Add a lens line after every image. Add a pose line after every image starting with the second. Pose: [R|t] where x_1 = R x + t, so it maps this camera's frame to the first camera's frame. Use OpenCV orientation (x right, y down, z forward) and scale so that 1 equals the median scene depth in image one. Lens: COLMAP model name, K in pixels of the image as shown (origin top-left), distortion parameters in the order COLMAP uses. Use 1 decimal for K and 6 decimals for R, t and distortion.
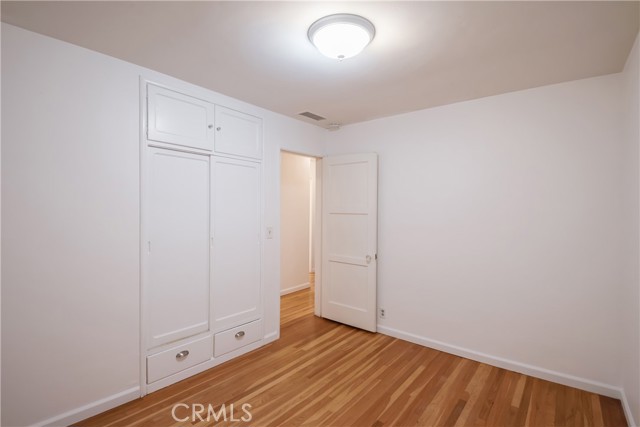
lens RADIAL K [[294.2, 0, 321.9], [0, 294.2, 212.5], [0, 0, 1]] dist [-0.029981, -0.001520]
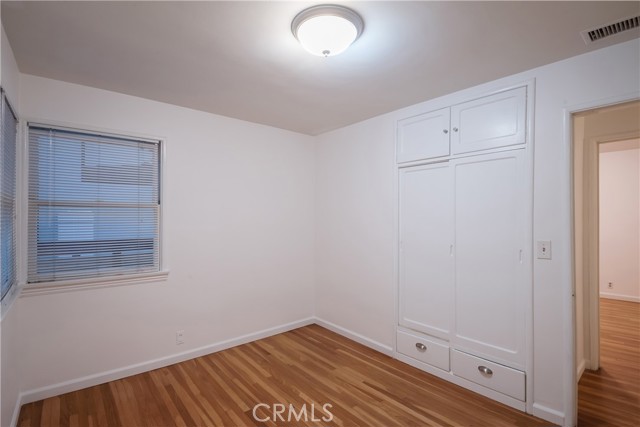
lens RADIAL K [[294.2, 0, 321.8], [0, 294.2, 215.6], [0, 0, 1]] dist [-0.029981, -0.001520]
pose [[-0.158449, -0.017344, -0.987215, 0.667649], [-0.010317, 0.999820, -0.015909, 0.008456], [0.987313, 0.007665, -0.158599, 0.770107]]
